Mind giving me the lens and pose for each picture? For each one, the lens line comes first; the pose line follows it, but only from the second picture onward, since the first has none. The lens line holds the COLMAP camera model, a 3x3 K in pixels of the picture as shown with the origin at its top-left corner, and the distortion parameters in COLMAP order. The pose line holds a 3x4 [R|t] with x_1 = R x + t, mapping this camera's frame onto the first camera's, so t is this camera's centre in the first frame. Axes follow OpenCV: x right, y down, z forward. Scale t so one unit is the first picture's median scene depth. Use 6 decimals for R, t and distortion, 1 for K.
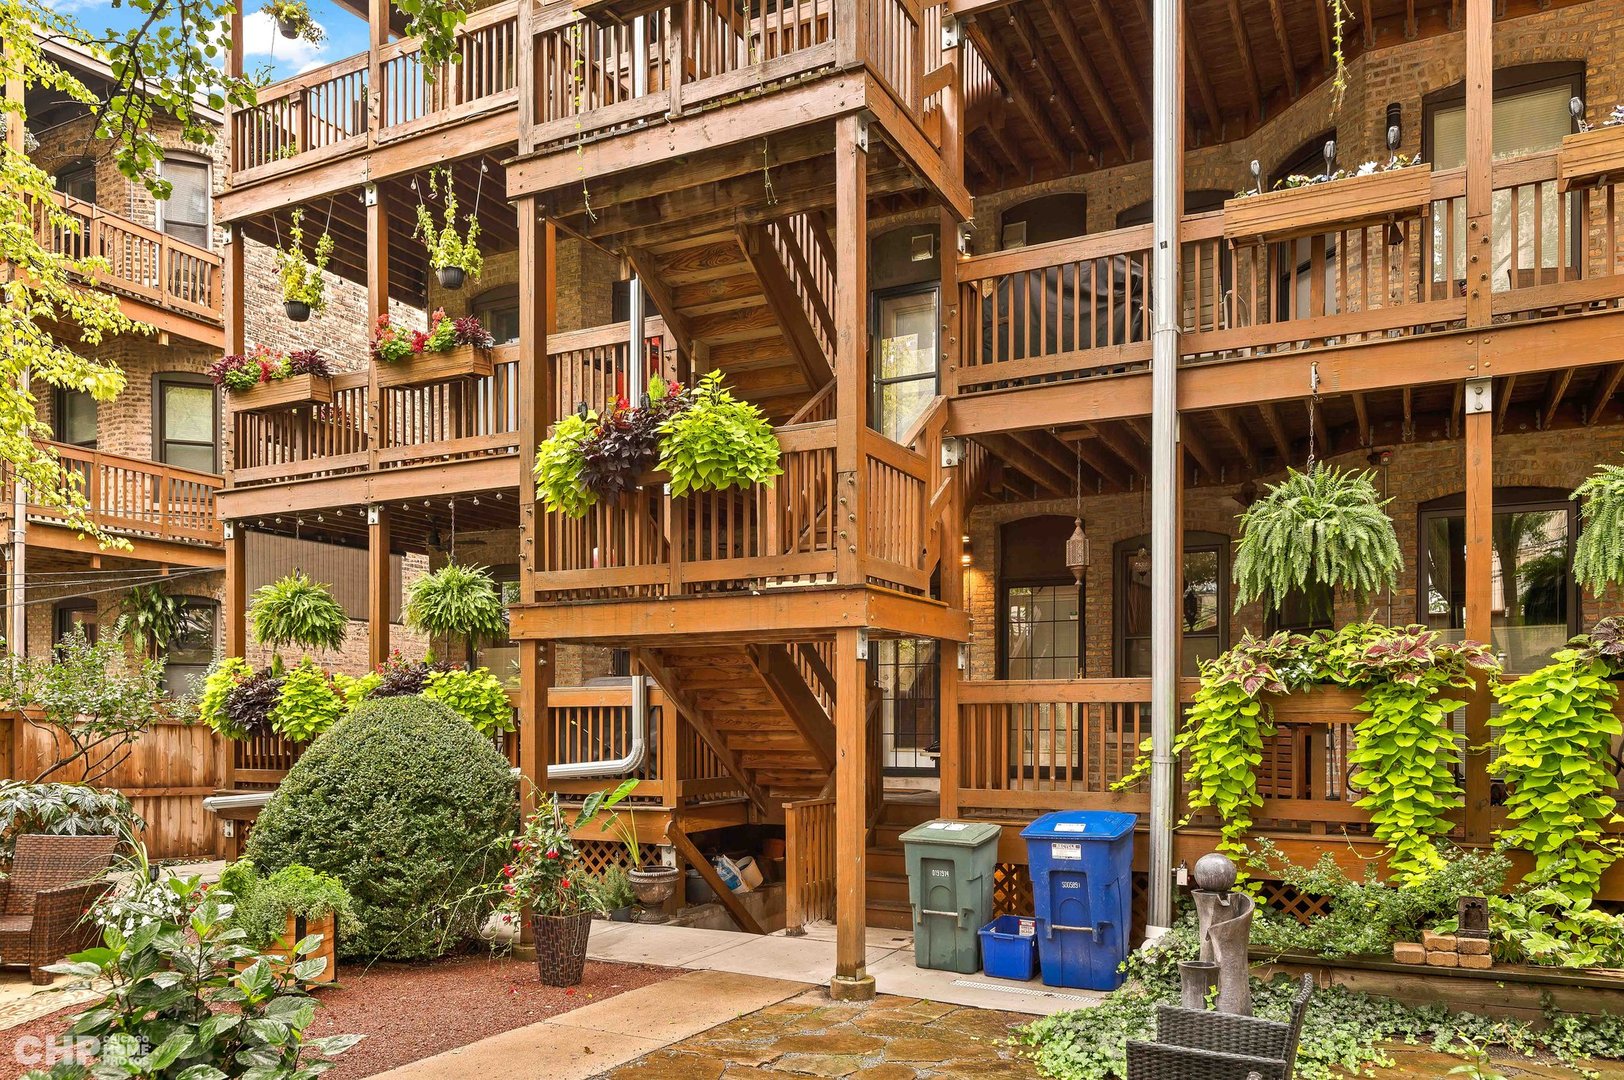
lens RADIAL K [[1157.3, 0, 812.0], [0, 1157.3, 540.0], [0, 0, 1]] dist [0.001355, 0.001002]
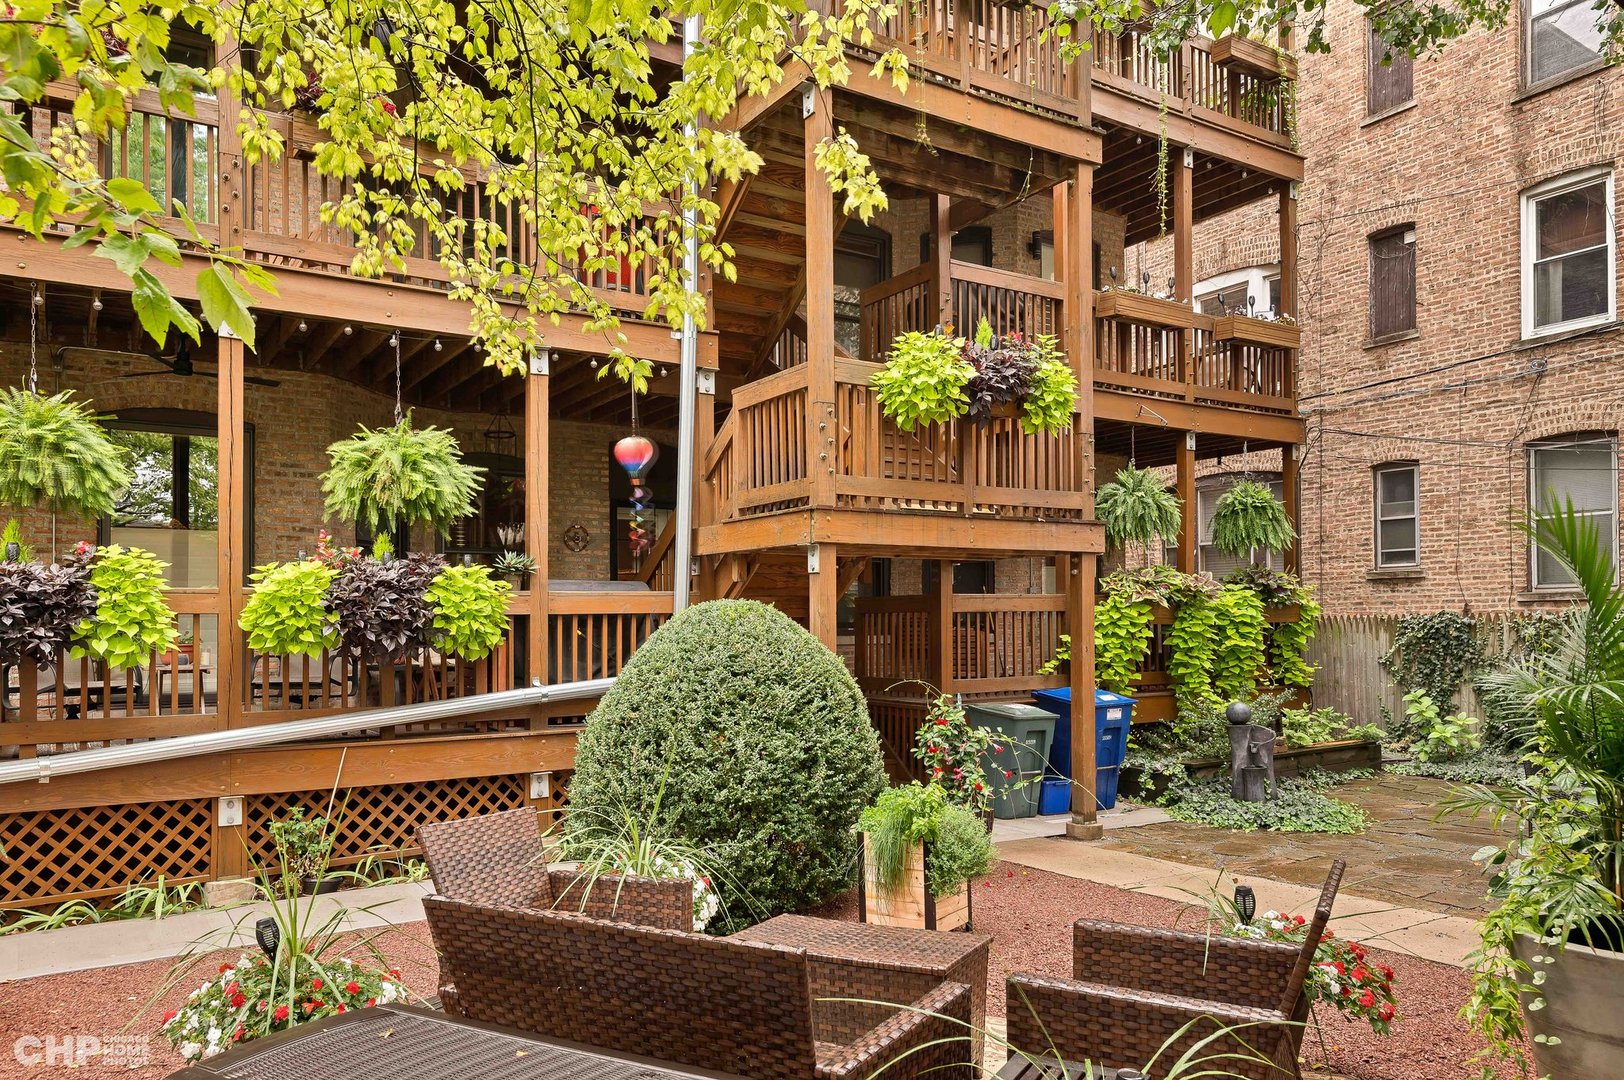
lens RADIAL K [[1157.3, 0, 812.0], [0, 1157.3, 540.0], [0, 0, 1]] dist [0.001355, 0.001002]
pose [[0.496031, 0.058324, 0.866344, -0.876541], [-0.117153, 0.993114, 0.000219, 0.067996], [-0.860365, -0.101604, 0.499449, 0.424193]]
